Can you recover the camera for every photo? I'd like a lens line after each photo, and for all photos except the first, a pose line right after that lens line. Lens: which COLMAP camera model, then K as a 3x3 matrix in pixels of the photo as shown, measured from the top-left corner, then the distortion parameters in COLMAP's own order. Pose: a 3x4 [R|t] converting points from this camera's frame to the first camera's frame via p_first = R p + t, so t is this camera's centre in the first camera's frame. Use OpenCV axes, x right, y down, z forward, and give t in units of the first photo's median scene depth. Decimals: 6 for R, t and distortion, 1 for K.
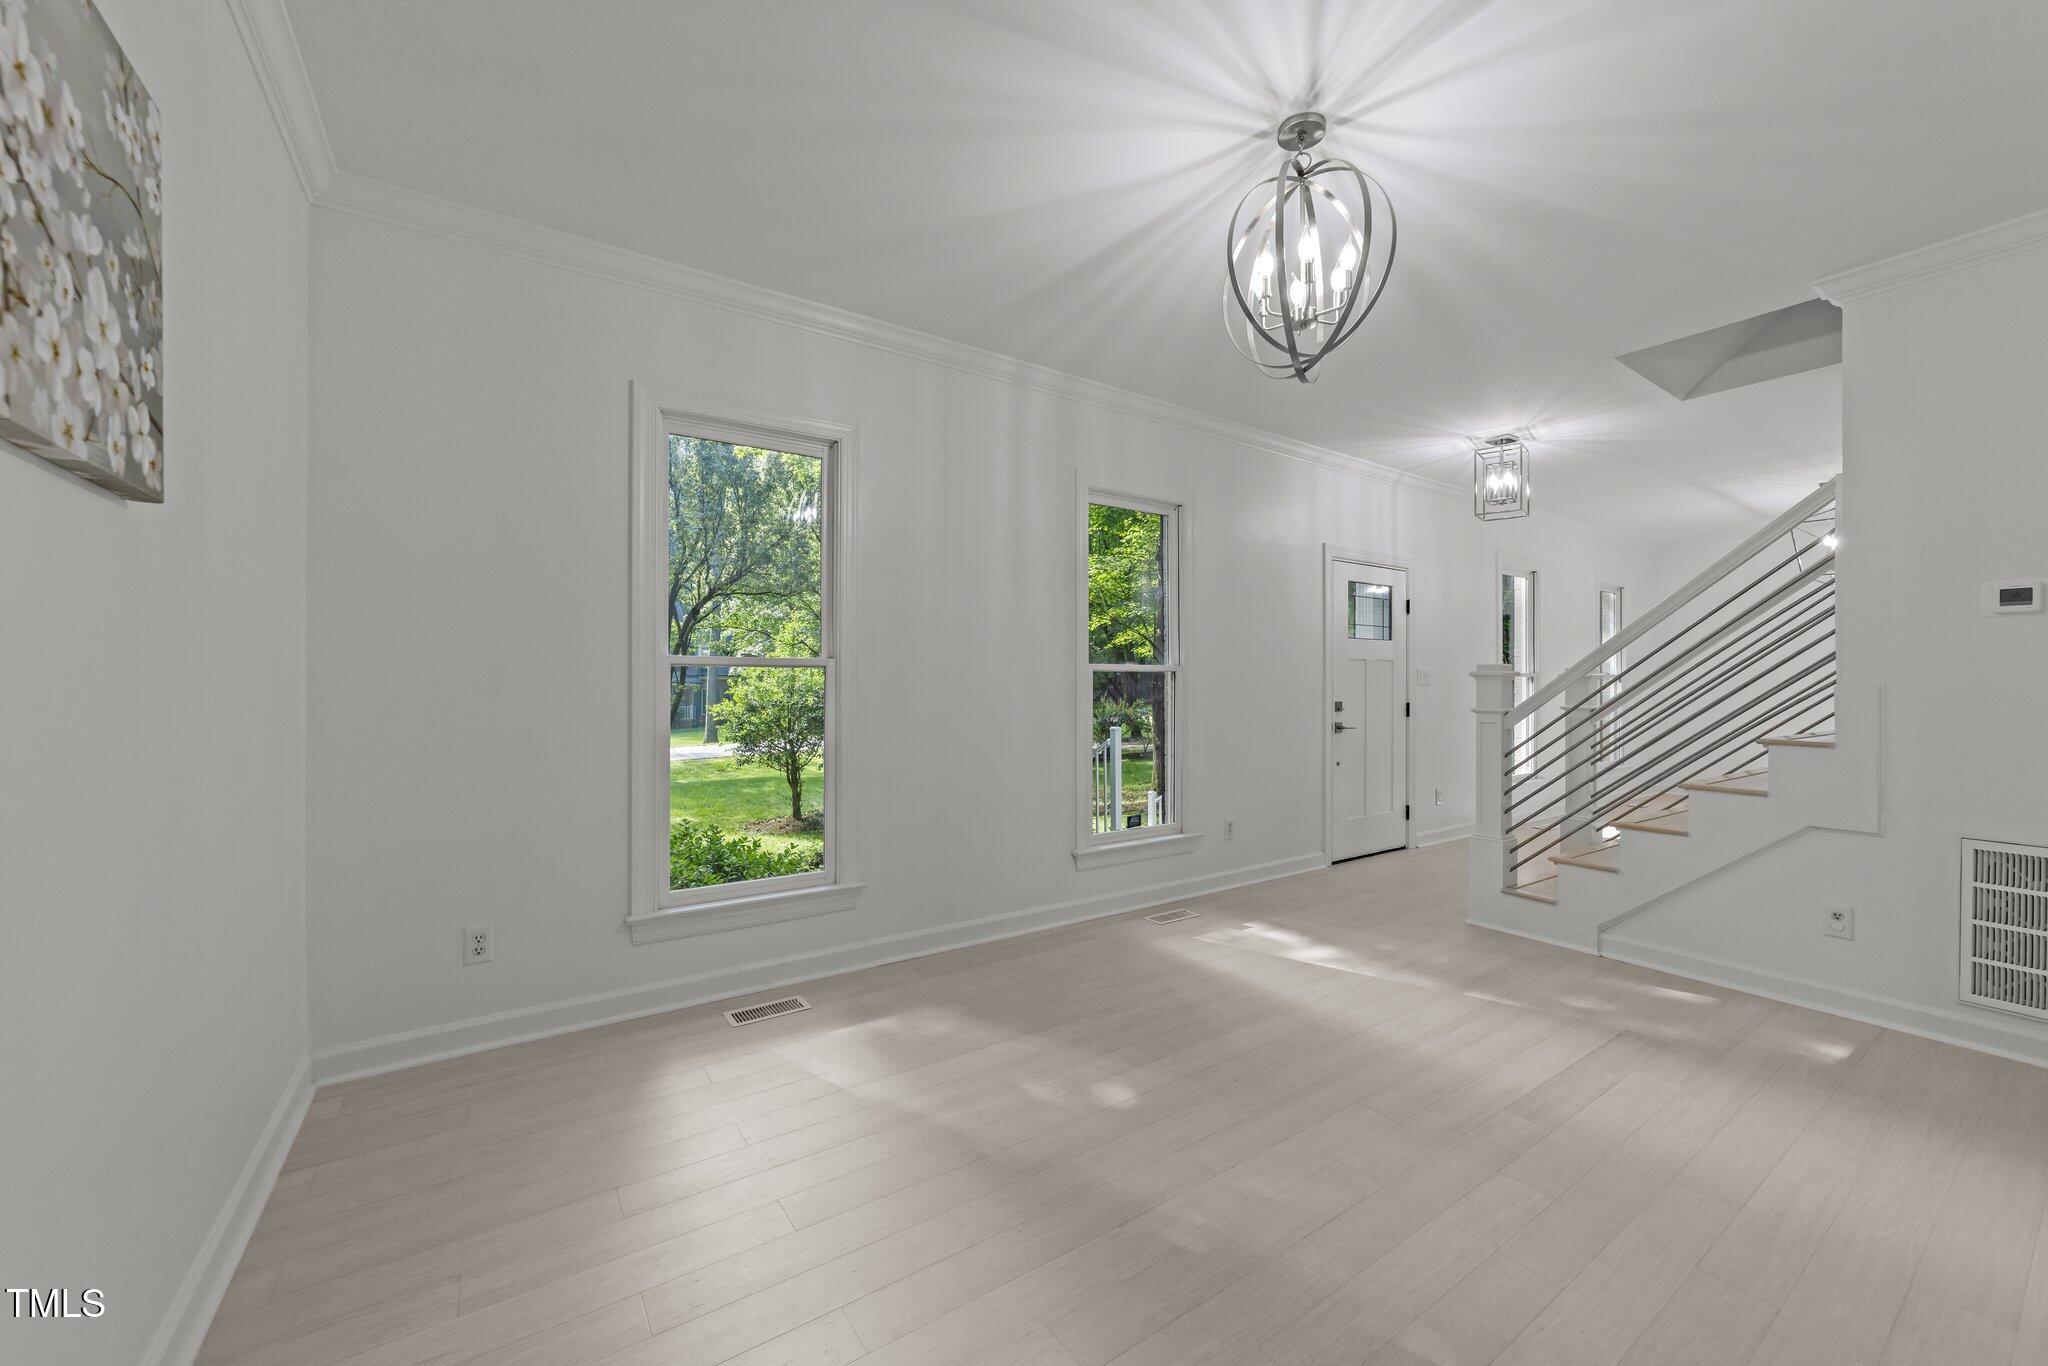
lens RADIAL K [[778.9, 0, 1027.3], [0, 778.9, 687.7], [0, 0, 1]] dist [0.000440, 0.000195]
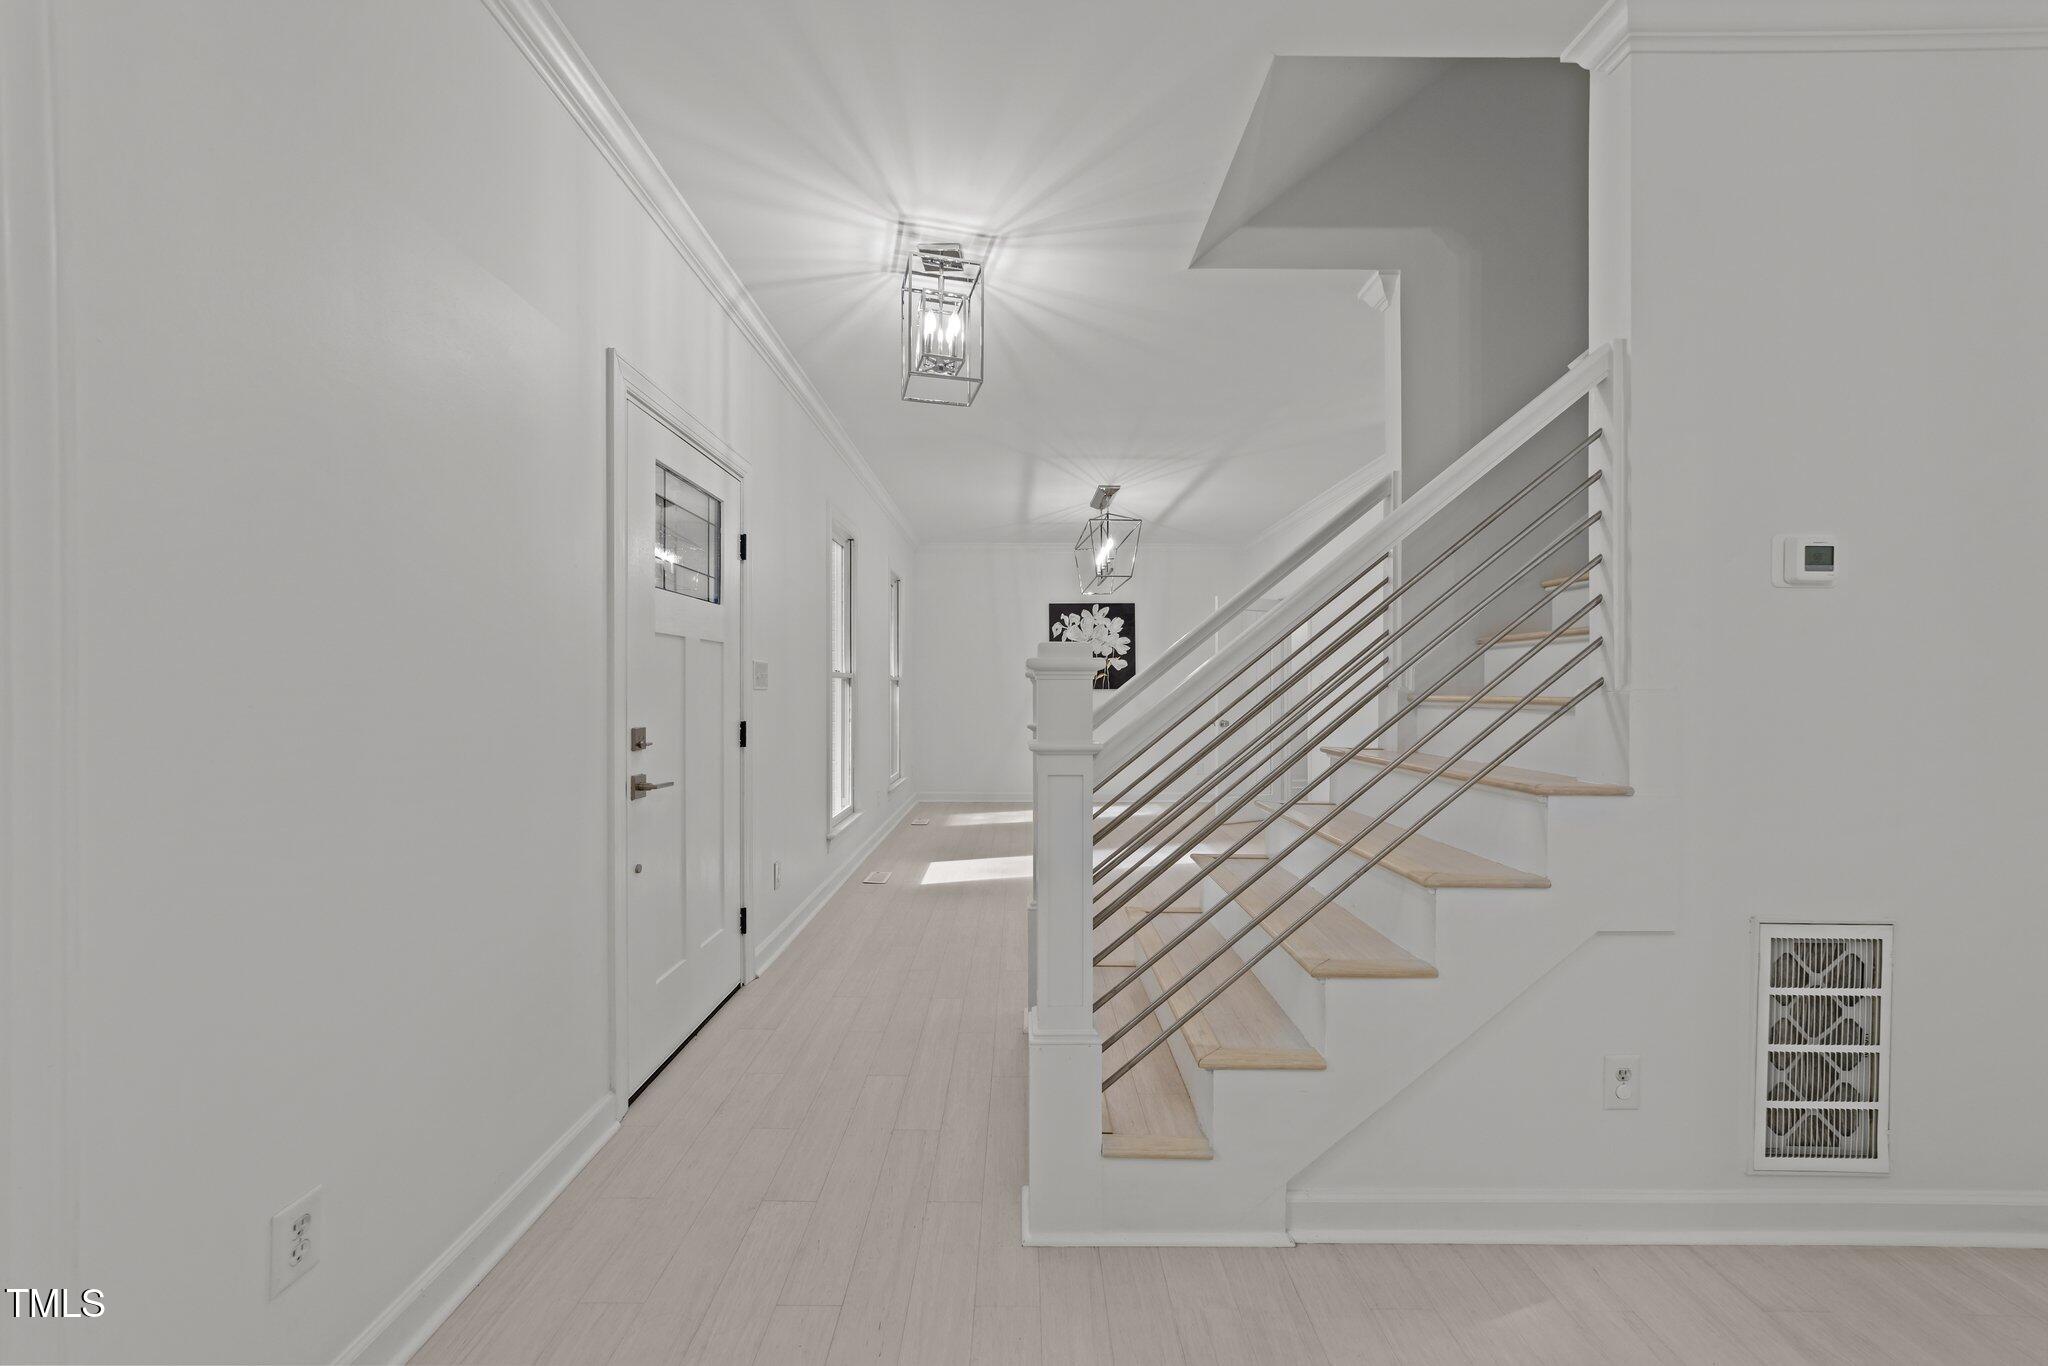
lens RADIAL K [[778.9, 0, 1027.3], [0, 778.9, 687.7], [0, 0, 1]] dist [0.000440, 0.000195]
pose [[0.555375, 0.001798, 0.831598, 0.195821], [0.002982, 0.999987, -0.004154, -0.002461], [-0.831595, 0.004787, 0.555362, 0.718099]]
